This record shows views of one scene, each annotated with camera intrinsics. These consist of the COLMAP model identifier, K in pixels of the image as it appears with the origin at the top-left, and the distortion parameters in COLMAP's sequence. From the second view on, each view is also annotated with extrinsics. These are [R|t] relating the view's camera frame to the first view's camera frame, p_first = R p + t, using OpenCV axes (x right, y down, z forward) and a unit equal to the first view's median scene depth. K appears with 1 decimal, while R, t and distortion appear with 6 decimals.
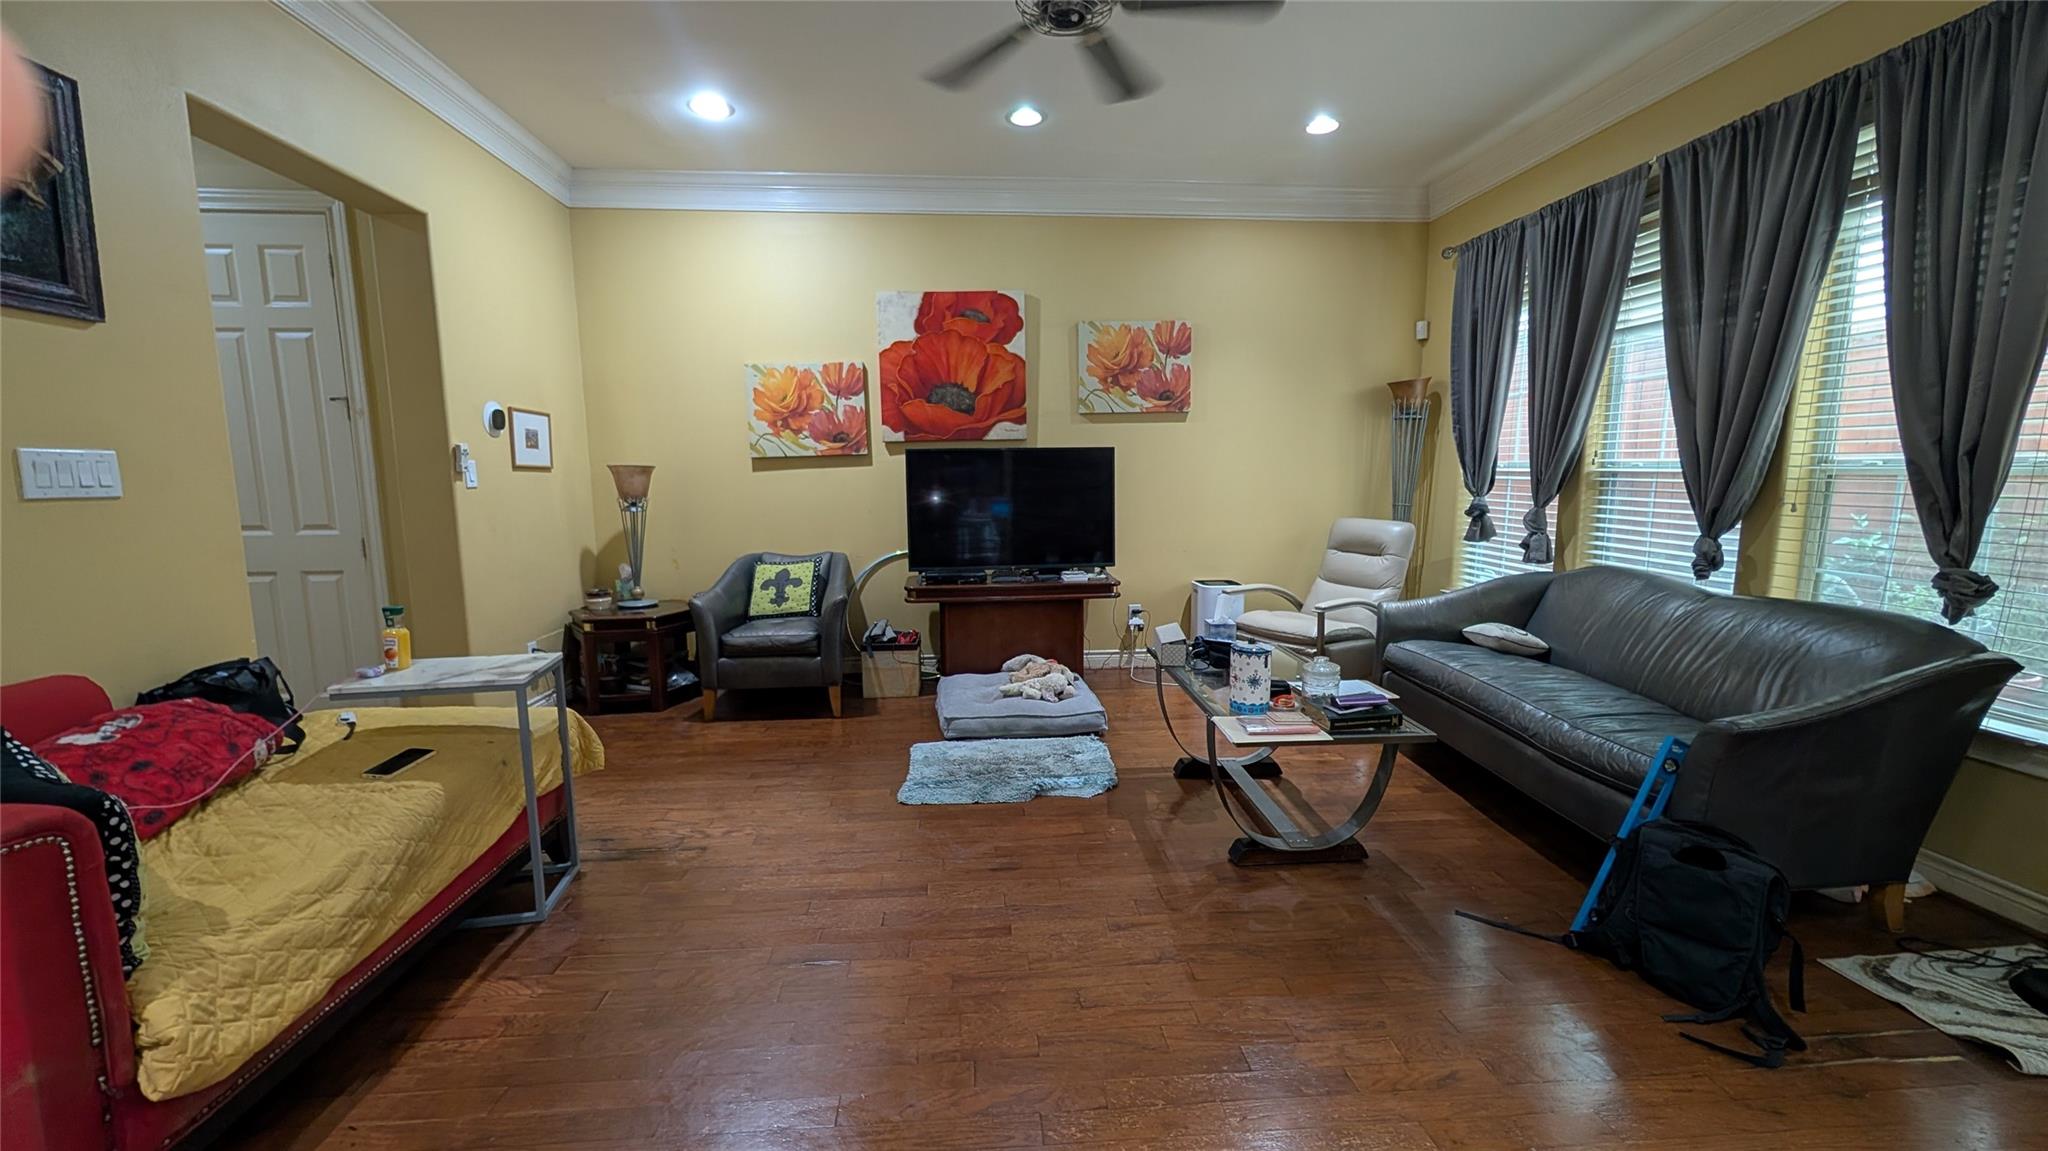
lens RADIAL K [[771.1, 0, 1021.7], [0, 771.1, 572.4], [0, 0, 1]] dist [0.000579, 0.000491]
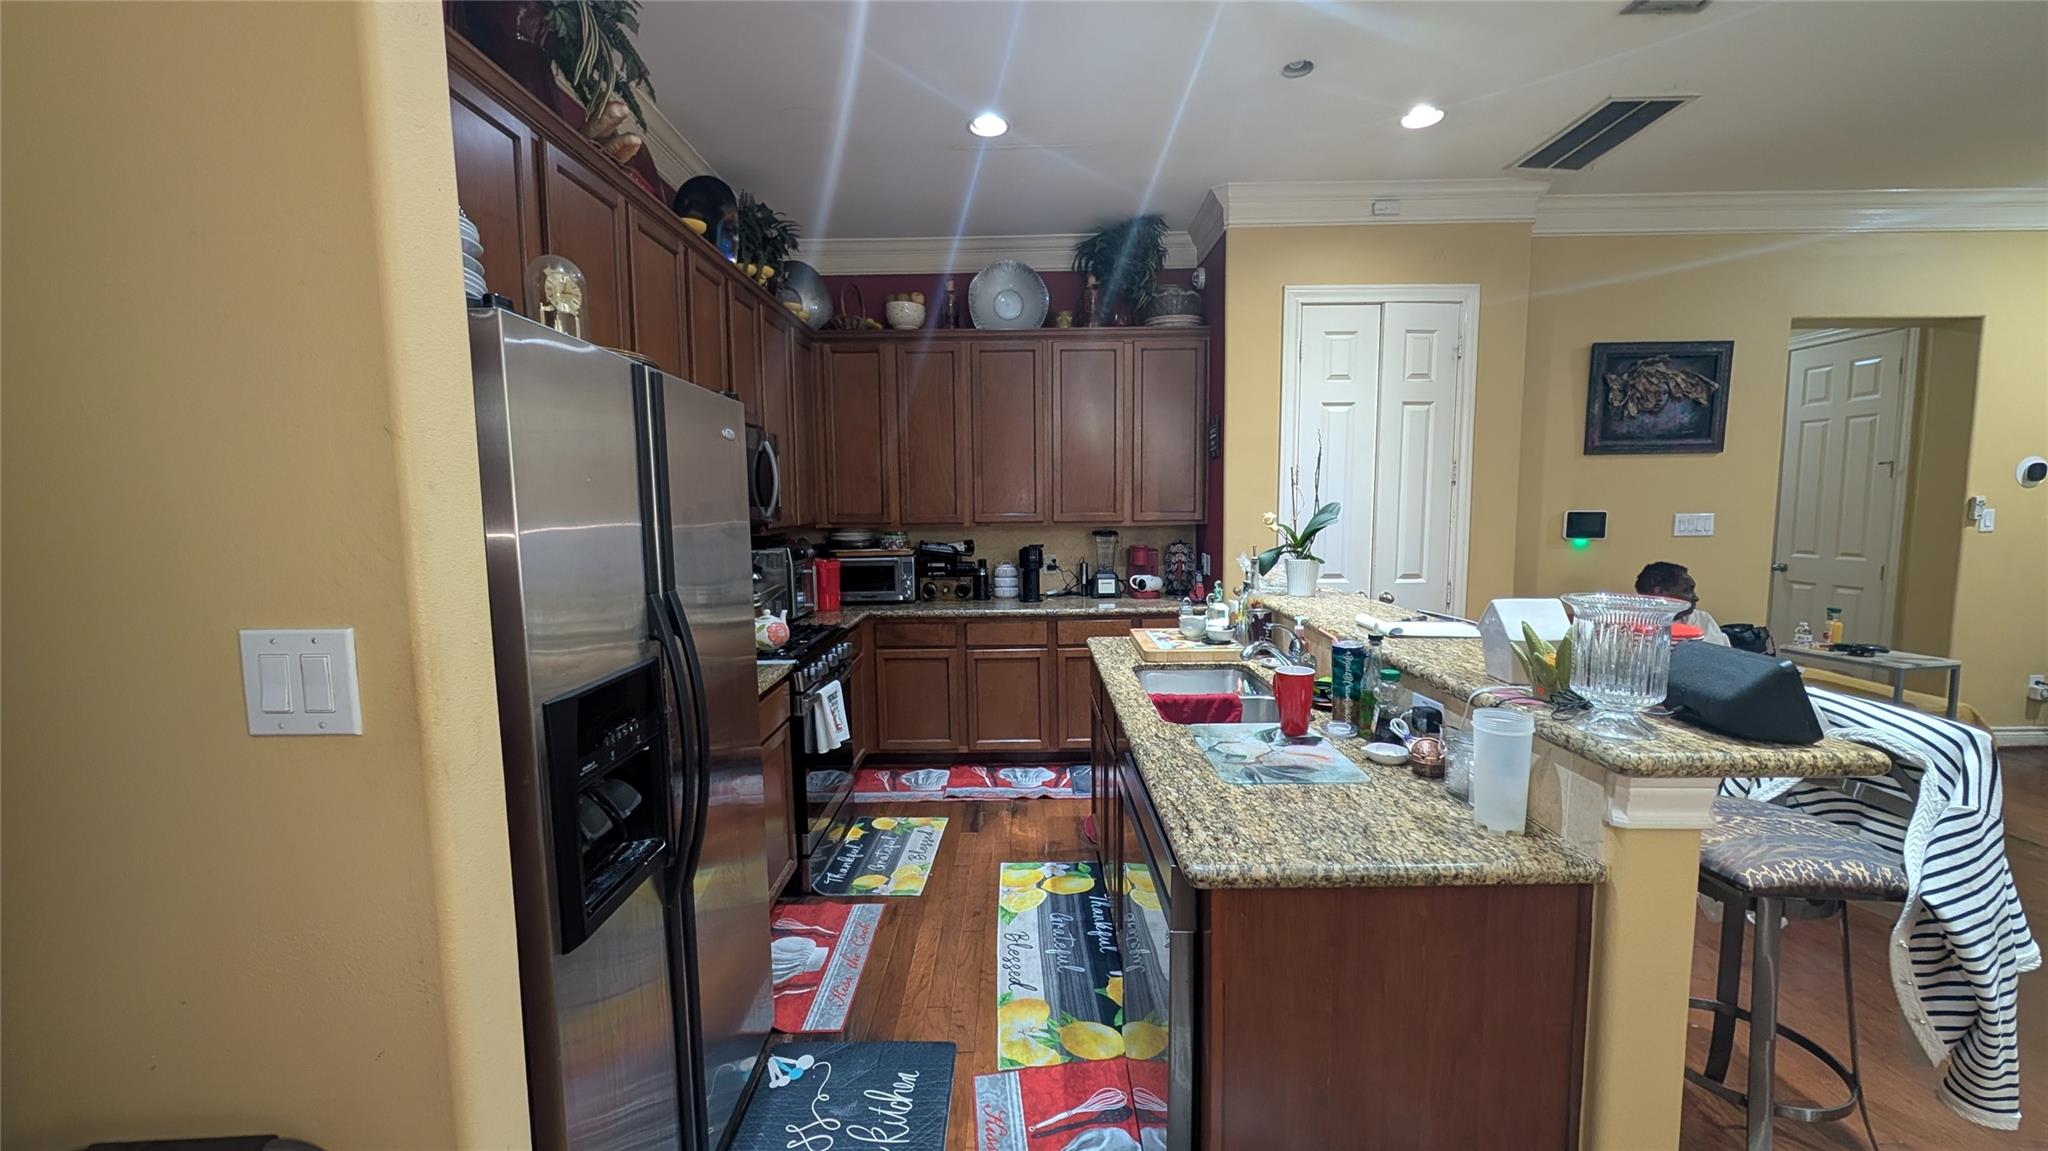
lens RADIAL K [[771.1, 0, 1018.1], [0, 771.1, 578.5], [0, 0, 1]] dist [0.000579, 0.000491]
pose [[-0.078737, 0.104089, -0.991446, 0.624141], [-0.110247, 0.987524, 0.112433, -0.007867], [0.990780, 0.118157, -0.066279, -0.413873]]
